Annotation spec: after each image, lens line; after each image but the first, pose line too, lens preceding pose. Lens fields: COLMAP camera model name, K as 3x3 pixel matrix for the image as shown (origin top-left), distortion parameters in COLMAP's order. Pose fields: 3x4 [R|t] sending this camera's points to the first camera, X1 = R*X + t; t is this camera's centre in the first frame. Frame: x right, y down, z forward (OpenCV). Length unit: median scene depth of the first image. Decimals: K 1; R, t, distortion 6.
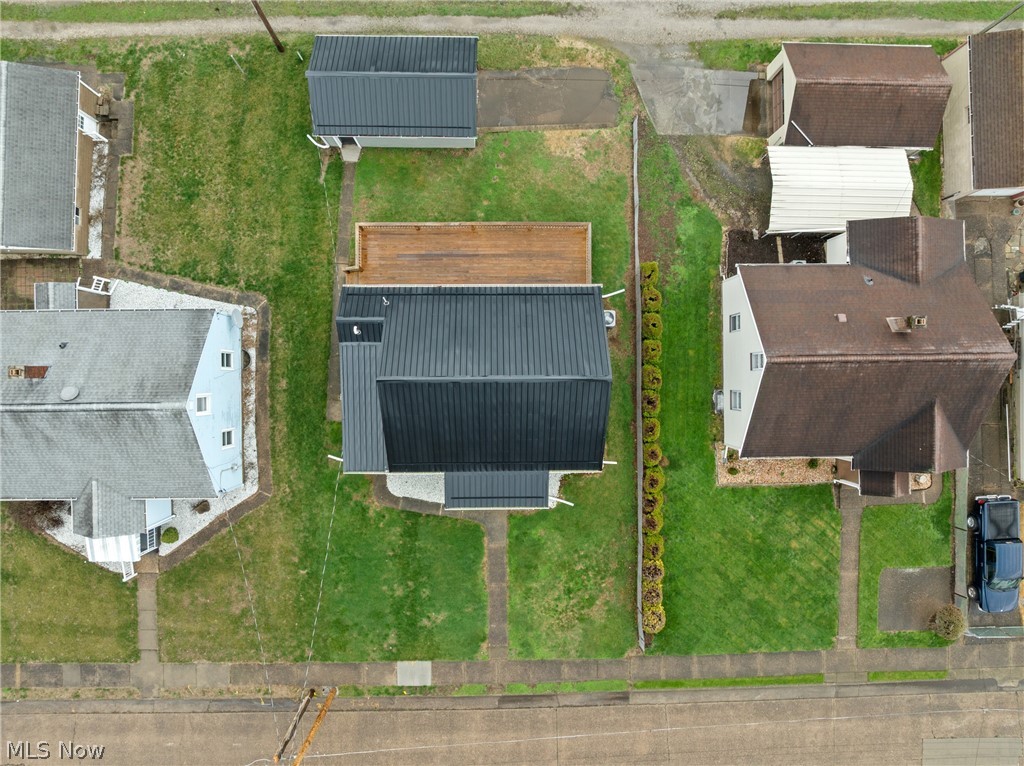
lens RADIAL K [[722.8, 0, 512.0], [0, 722.8, 383.0], [0, 0, 1]] dist [-0.034343, -0.000802]
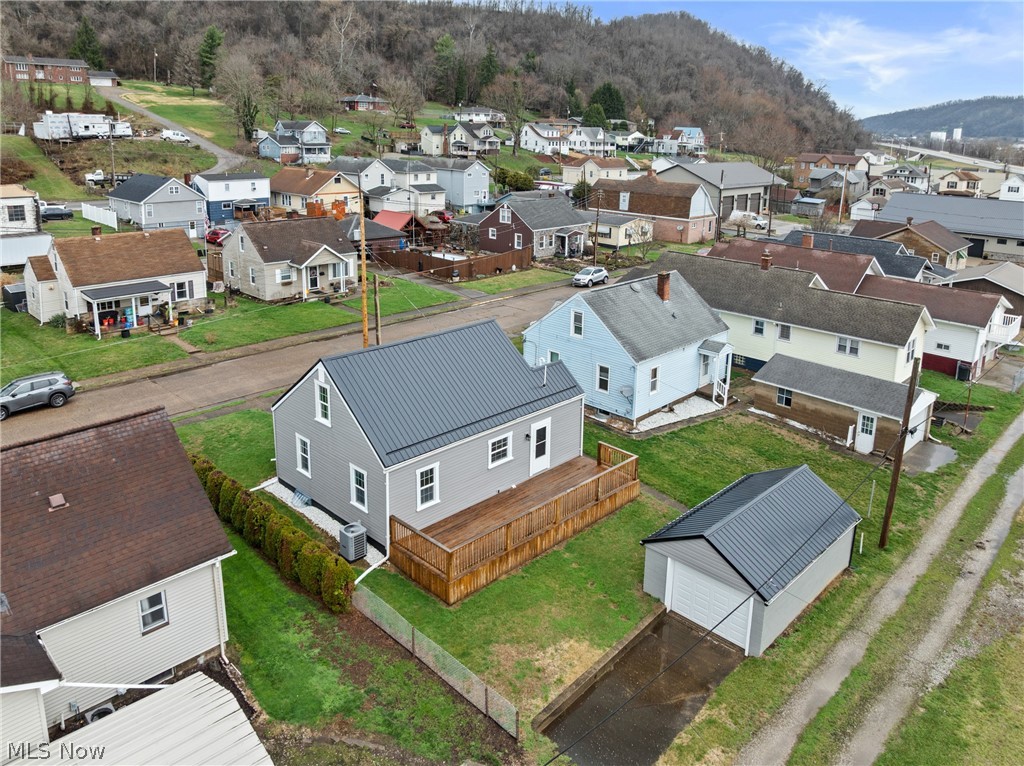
lens RADIAL K [[722.8, 0, 512.0], [0, 722.8, 383.0], [0, 0, 1]] dist [-0.034343, -0.000802]
pose [[-0.696865, 0.206548, -0.686817, 0.486903], [-0.716127, -0.252820, 0.650572, -0.644276], [-0.039266, 0.945209, 0.324096, 0.575816]]
